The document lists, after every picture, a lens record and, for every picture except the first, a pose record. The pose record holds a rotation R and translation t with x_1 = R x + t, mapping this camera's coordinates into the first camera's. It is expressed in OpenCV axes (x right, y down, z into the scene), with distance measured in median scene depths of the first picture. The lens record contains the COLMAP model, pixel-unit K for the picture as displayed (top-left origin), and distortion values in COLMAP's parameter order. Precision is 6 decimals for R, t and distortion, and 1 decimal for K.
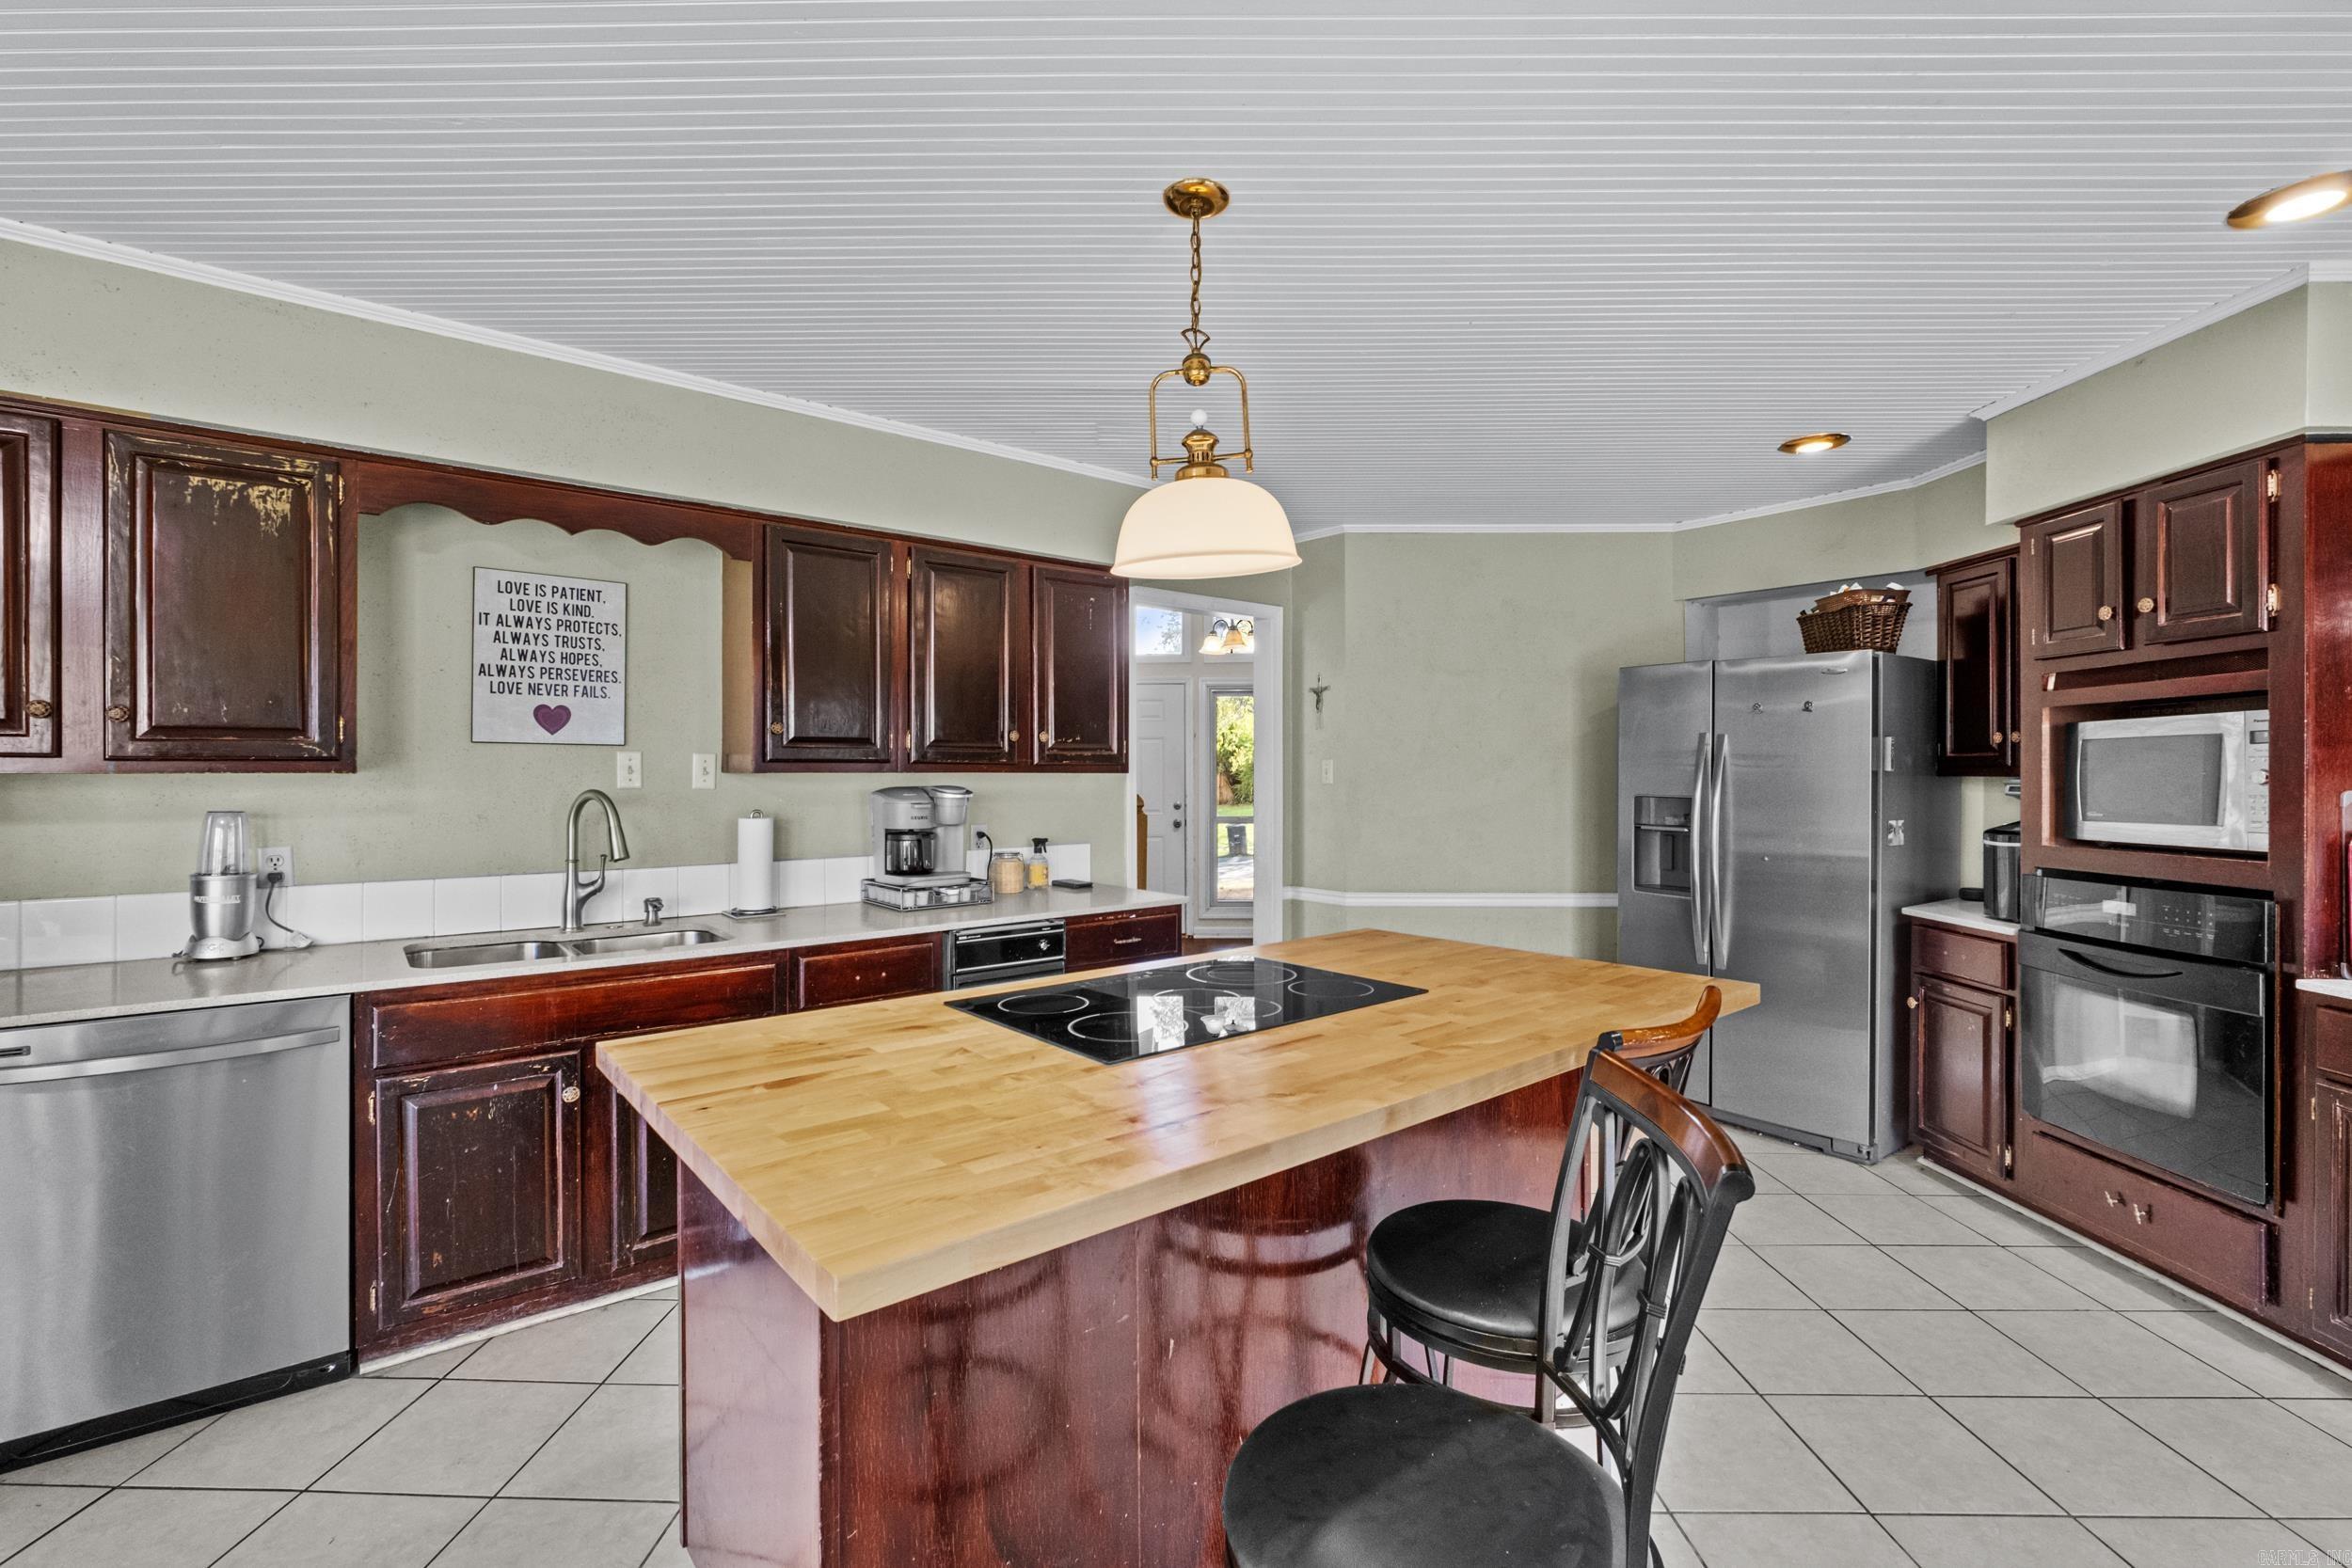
lens RADIAL K [[1028.9, 0, 1169.6], [0, 1028.9, 772.9], [0, 0, 1]] dist [-0.013757, 0.000371]
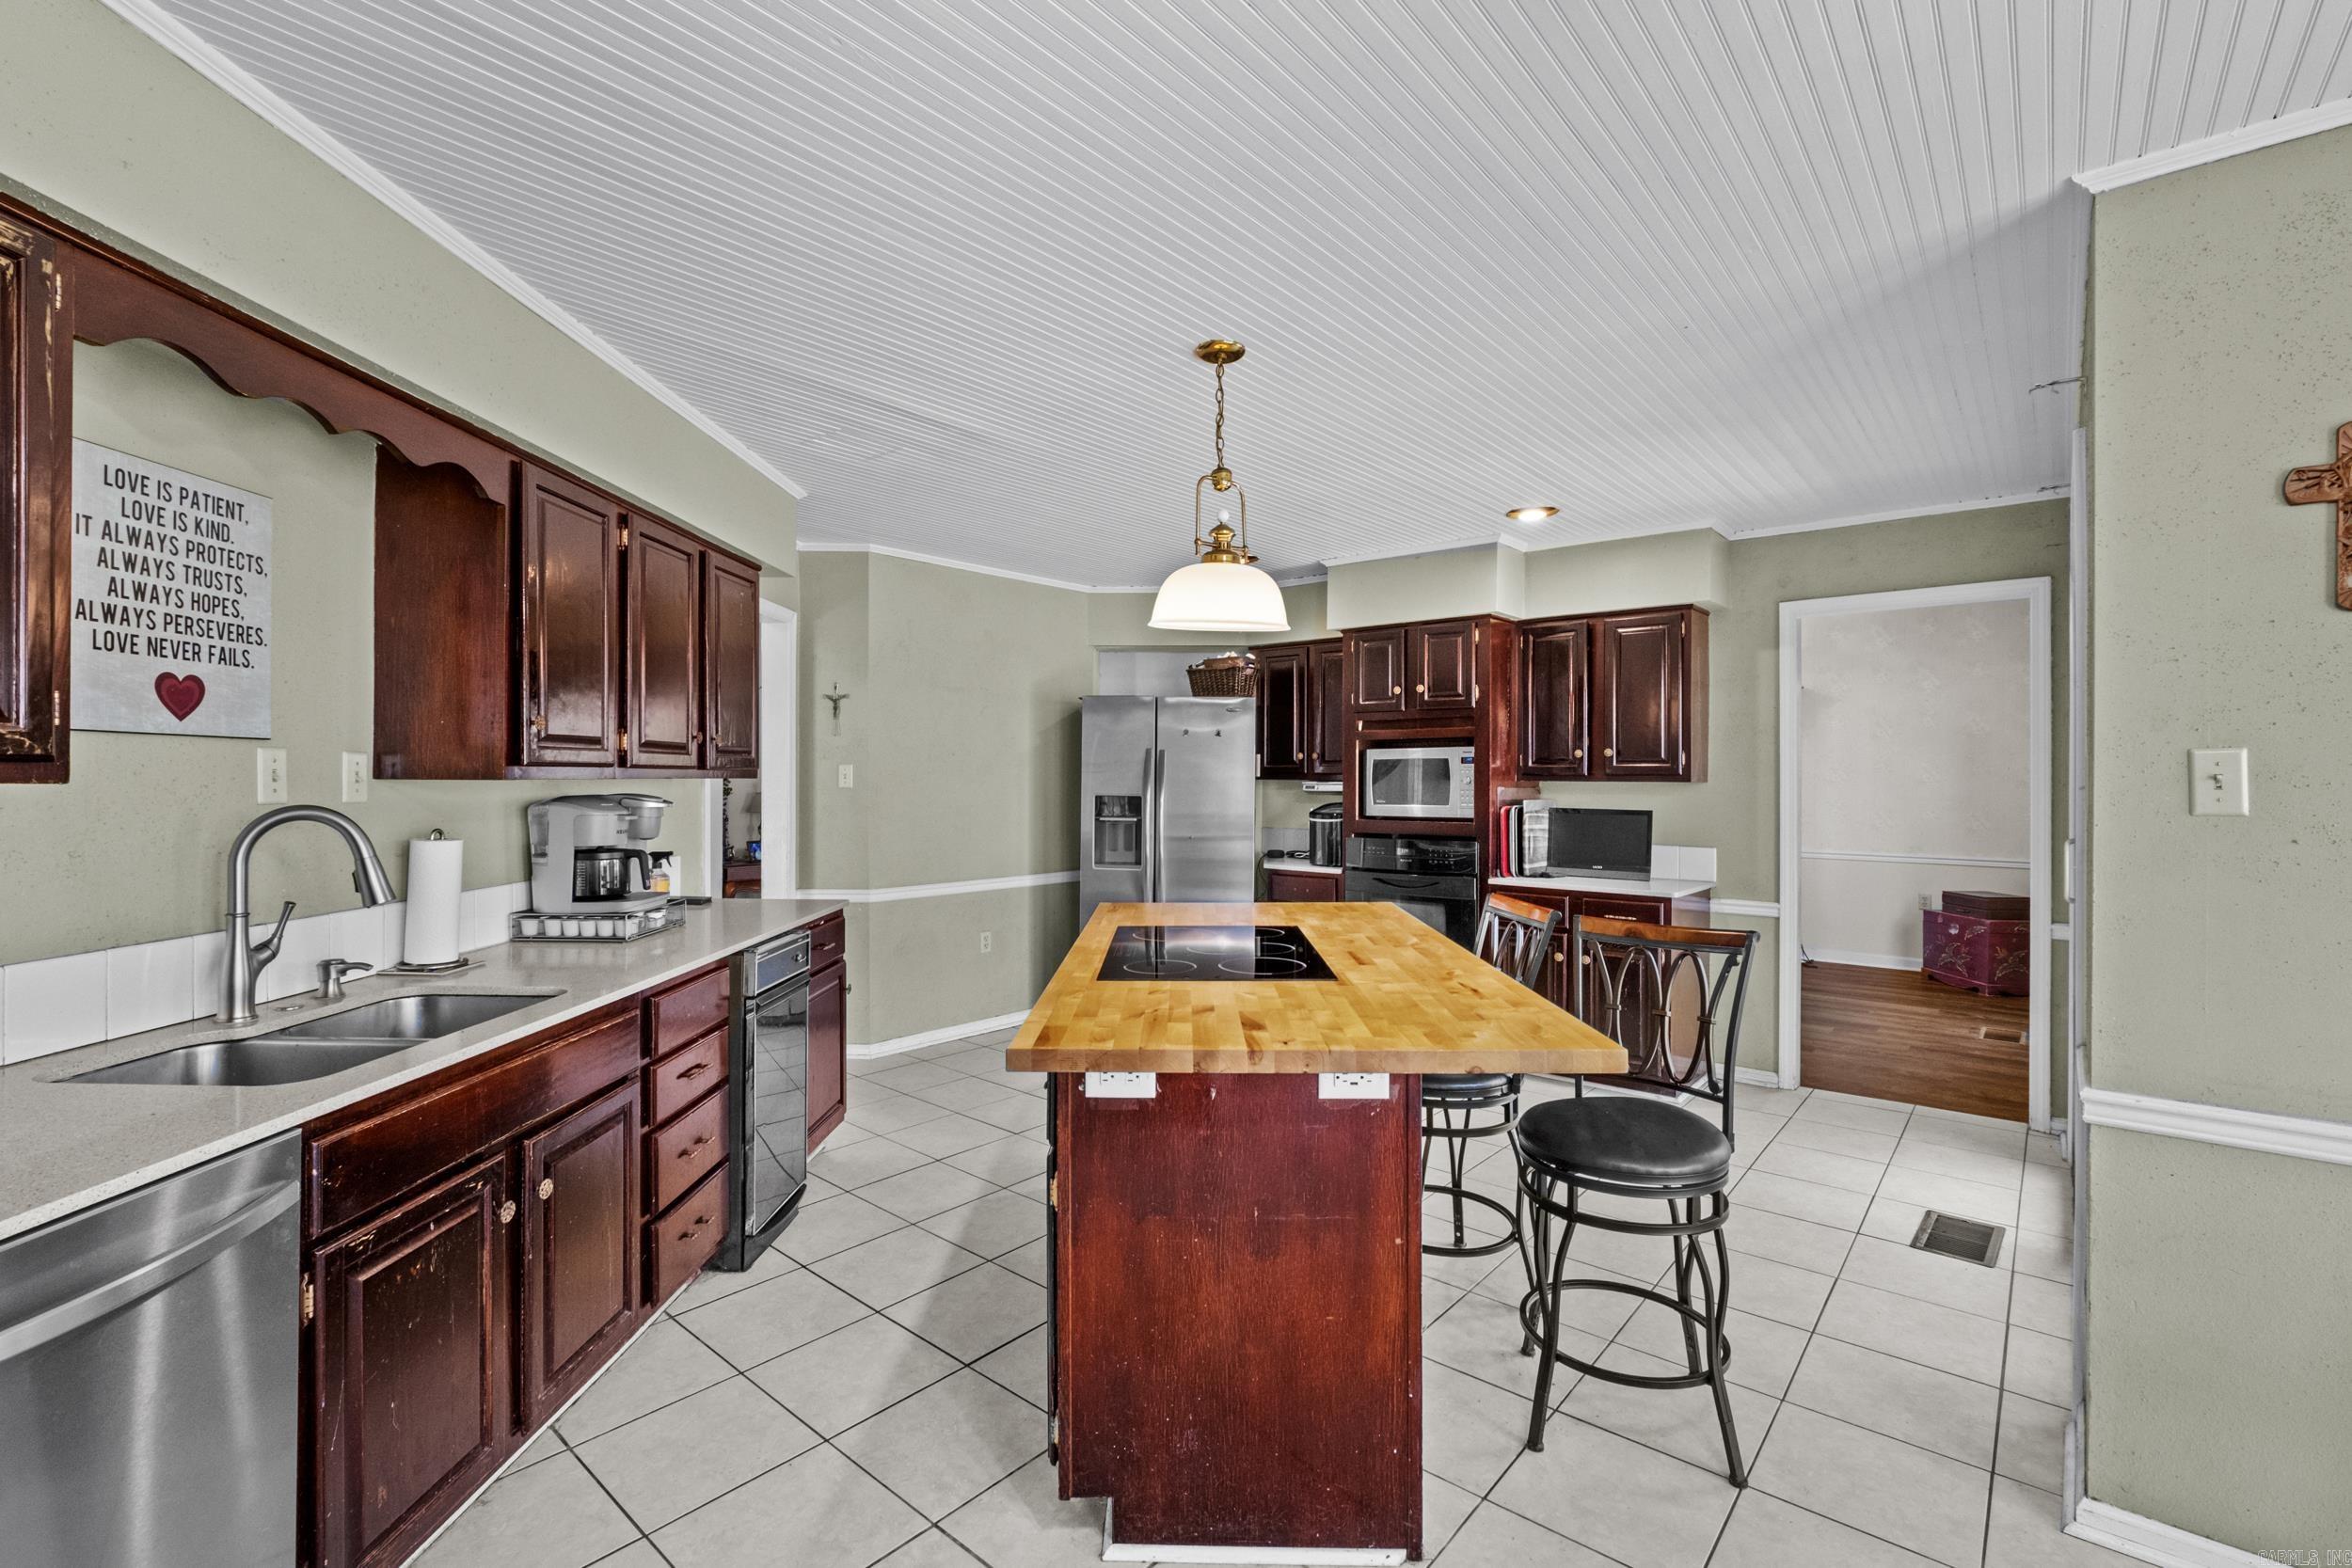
lens RADIAL K [[1028.9, 0, 1169.6], [0, 1028.9, 772.9], [0, 0, 1]] dist [-0.013757, 0.000371]
pose [[0.641885, 0.002729, 0.766796, -0.692822], [-0.001539, 0.999996, -0.002271, -0.004344], [-0.766799, 0.000278, 0.641887, 0.124110]]
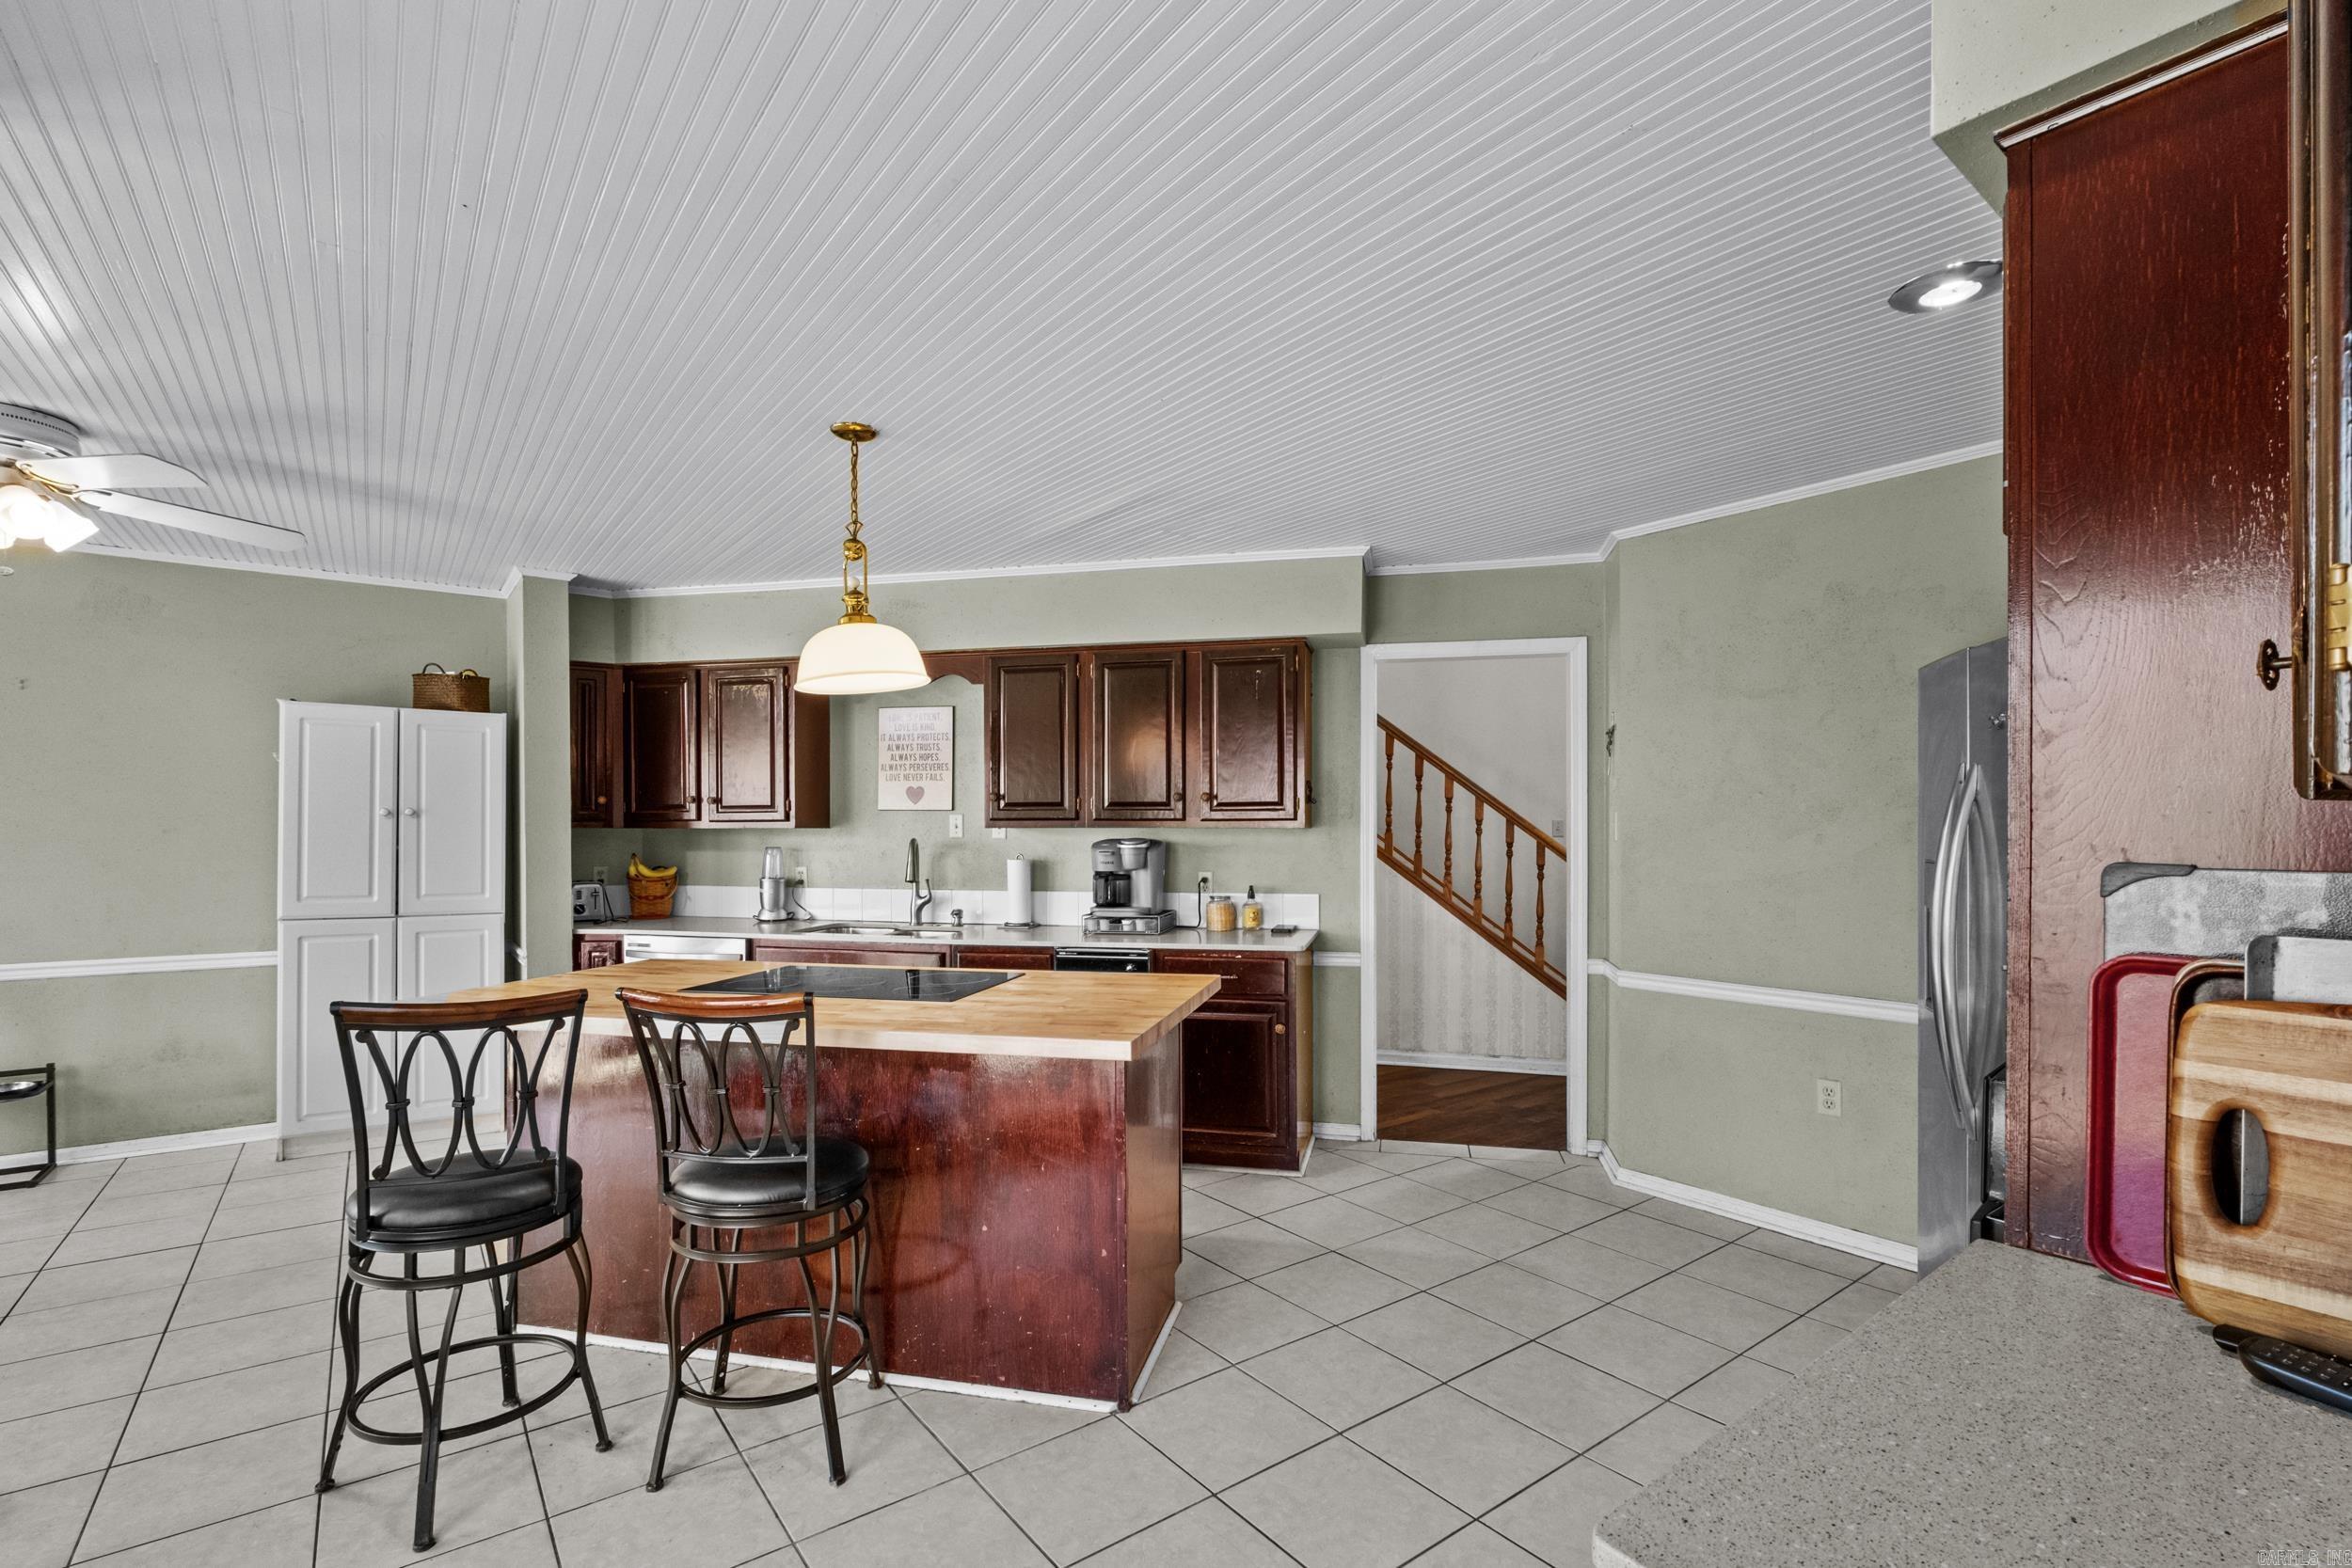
lens RADIAL K [[1057.3, 0, 1159.4], [0, 1057.3, 825.7], [0, 0, 1]] dist [-0.007187, -0.000121]
pose [[0.611736, -0.004811, -0.791048, 0.970753], [-0.001031, 0.999976, -0.006879, 0.007644], [0.791062, 0.005024, 0.611716, 0.277090]]
